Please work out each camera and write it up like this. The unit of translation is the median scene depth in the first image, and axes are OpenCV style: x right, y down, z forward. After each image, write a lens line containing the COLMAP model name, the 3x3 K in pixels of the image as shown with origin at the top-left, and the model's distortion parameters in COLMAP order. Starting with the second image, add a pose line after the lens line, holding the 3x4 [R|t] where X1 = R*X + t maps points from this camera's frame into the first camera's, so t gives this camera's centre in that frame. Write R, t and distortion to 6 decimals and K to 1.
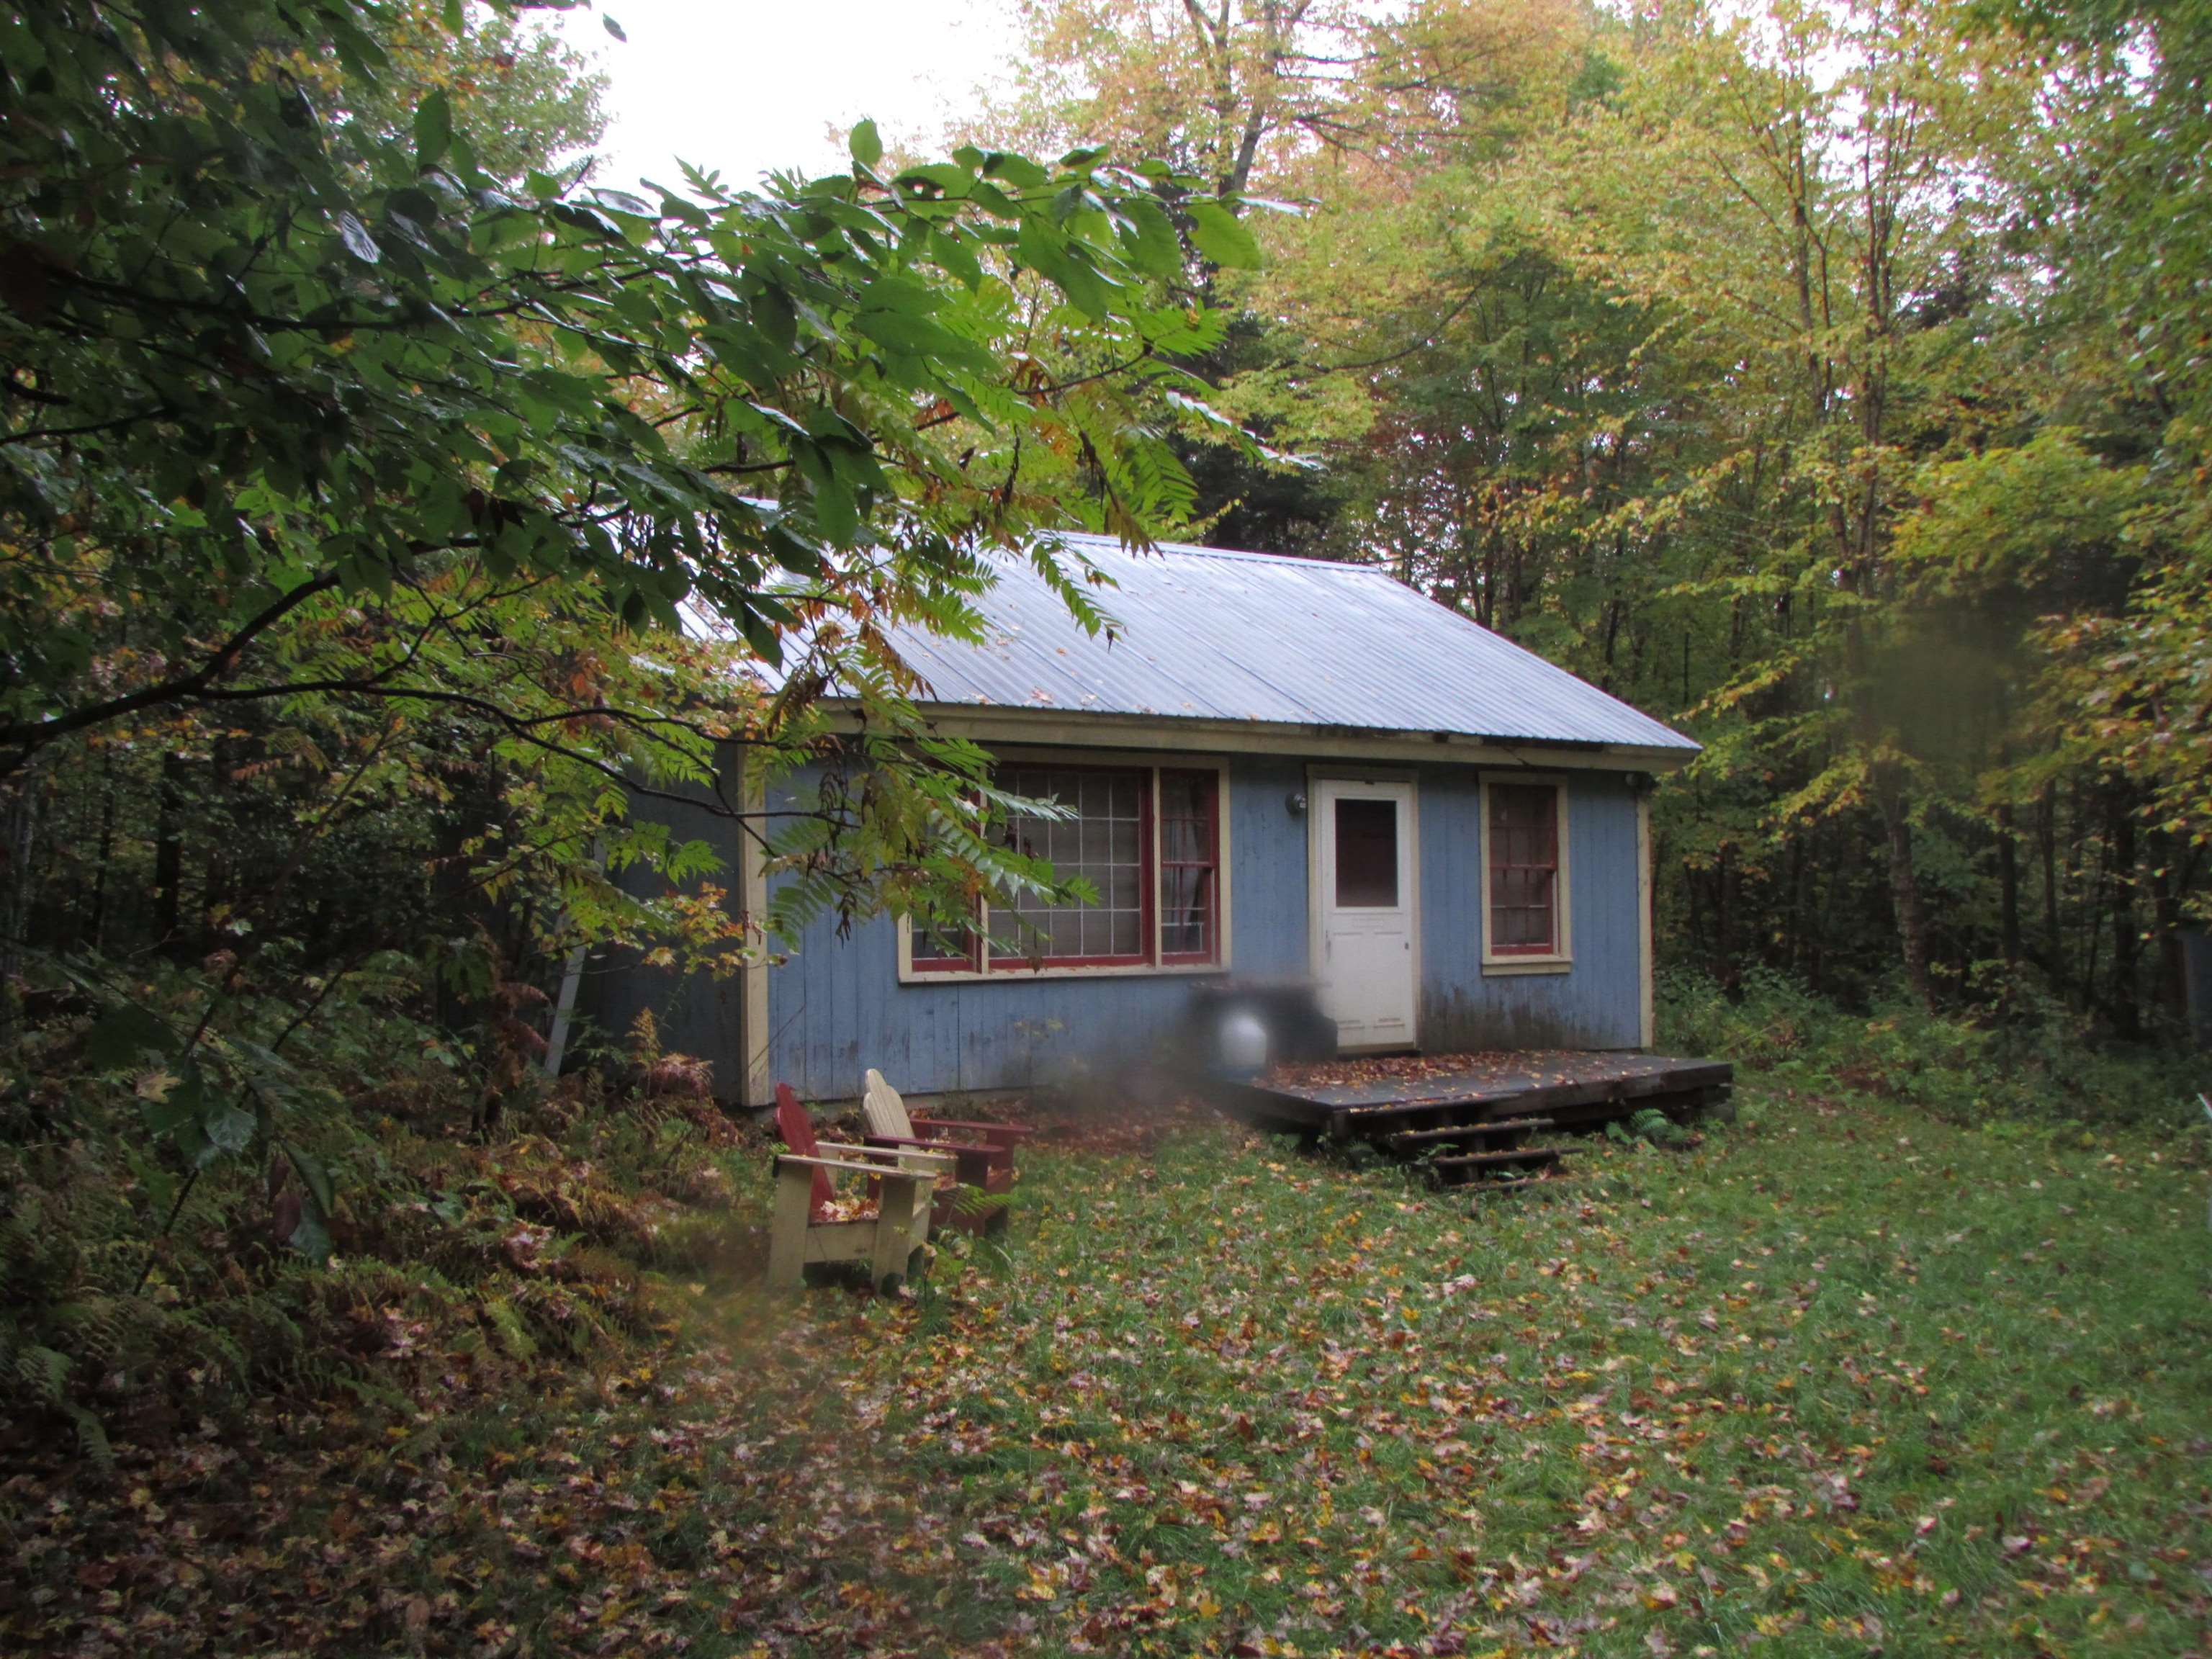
lens RADIAL K [[1991.9, 0, 1105.9], [0, 1991.9, 822.5], [0, 0, 1]] dist [-0.029569, 0.000915]
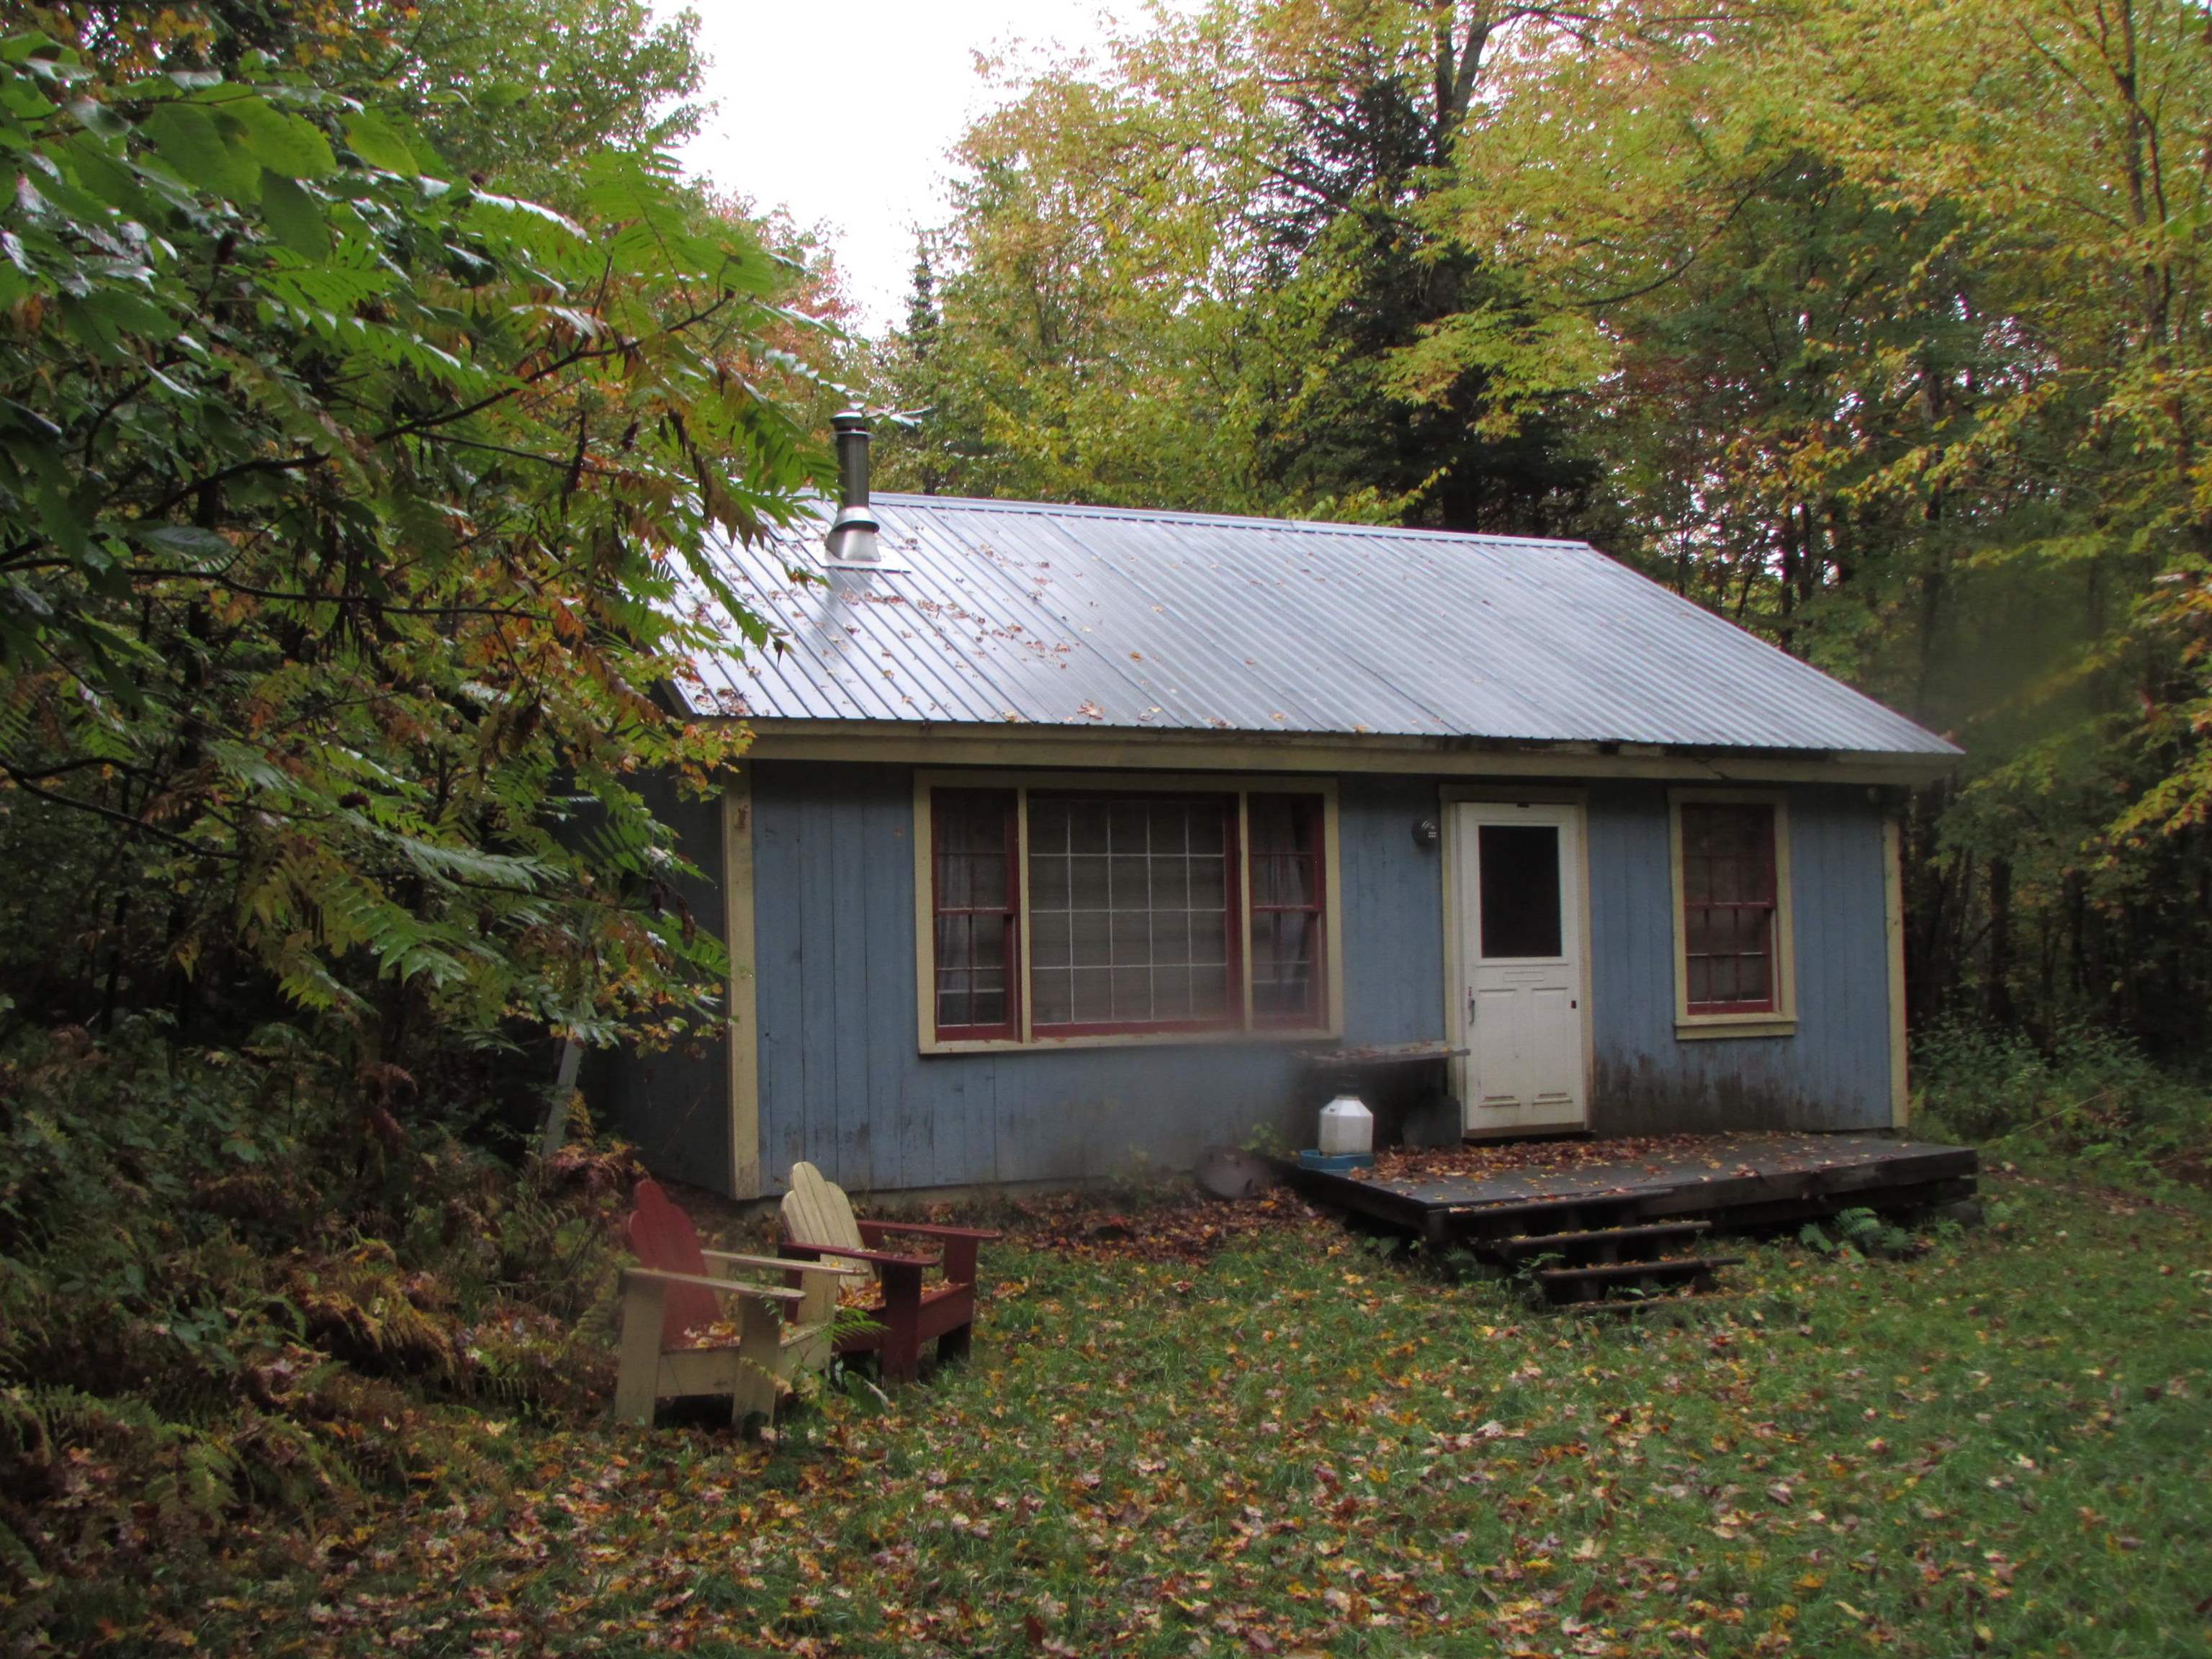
lens RADIAL K [[2309.1, 0, 1106.0], [0, 2309.1, 829.5], [0, 0, 1]] dist [-0.029903, -0.020051]
pose [[0.989772, -0.017783, -0.141544, 0.102326], [0.016212, 0.999794, -0.012243, -0.001369], [0.141732, 0.009824, 0.989856, 0.038097]]
